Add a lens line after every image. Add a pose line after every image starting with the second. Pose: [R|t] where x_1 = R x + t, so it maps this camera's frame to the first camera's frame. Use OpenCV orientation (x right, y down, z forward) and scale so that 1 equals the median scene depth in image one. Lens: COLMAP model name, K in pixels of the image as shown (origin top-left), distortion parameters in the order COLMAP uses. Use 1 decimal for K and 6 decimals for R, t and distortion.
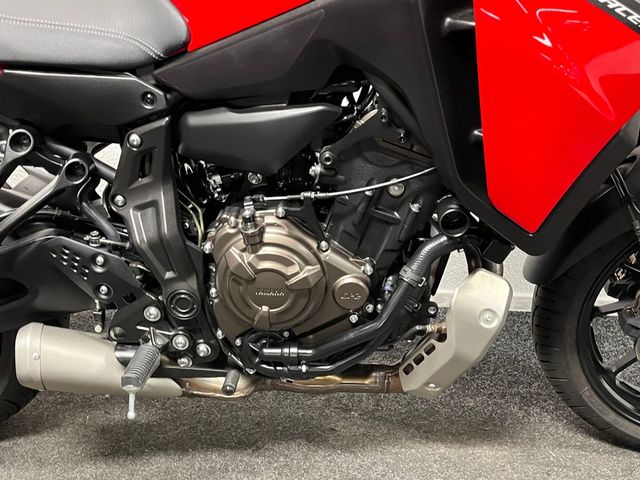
lens RADIAL K [[701.9, 0, 320.0], [0, 701.9, 240.0], [0, 0, 1]] dist [0.087537, -0.019460]
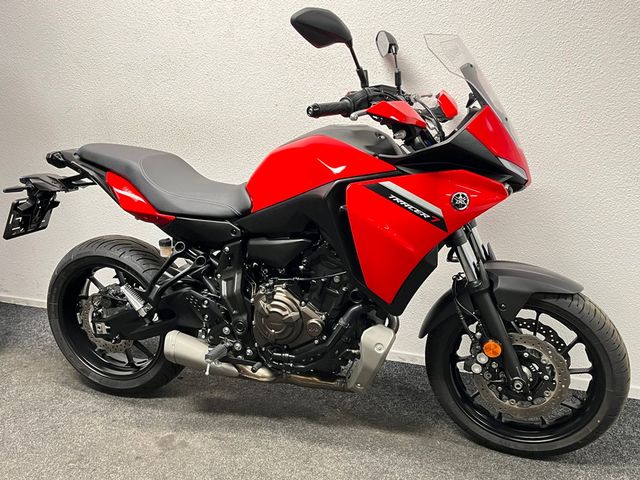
lens RADIAL K [[556.8, 0, 320.0], [0, 556.8, 240.0], [0, 0, 1]] dist [0.108382, -0.001212]
pose [[0.969931, 0.061971, -0.235356, 0.426068], [-0.103665, 0.980125, -0.169142, 0.095959], [0.220196, 0.188454, 0.957078, -0.616292]]
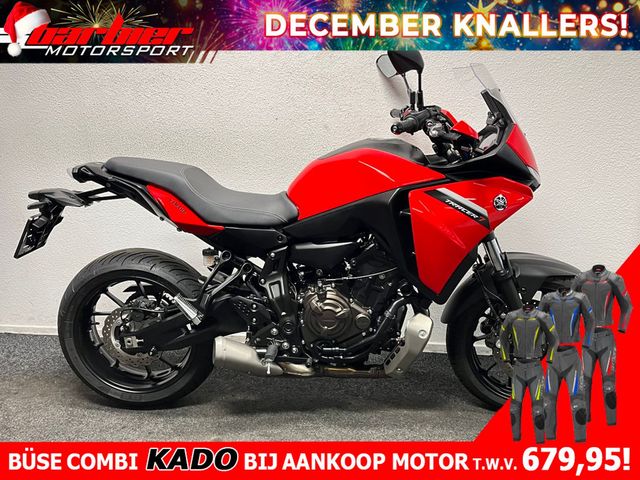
lens RADIAL K [[556.8, 0, 320.0], [0, 556.8, 240.0], [0, 0, 1]] dist [0.108382, -0.001212]
pose [[0.999863, 0.013521, 0.009592, -0.115466], [-0.011384, 0.980611, -0.195635, 0.169696], [-0.012051, 0.195499, 0.980630, -0.832470]]
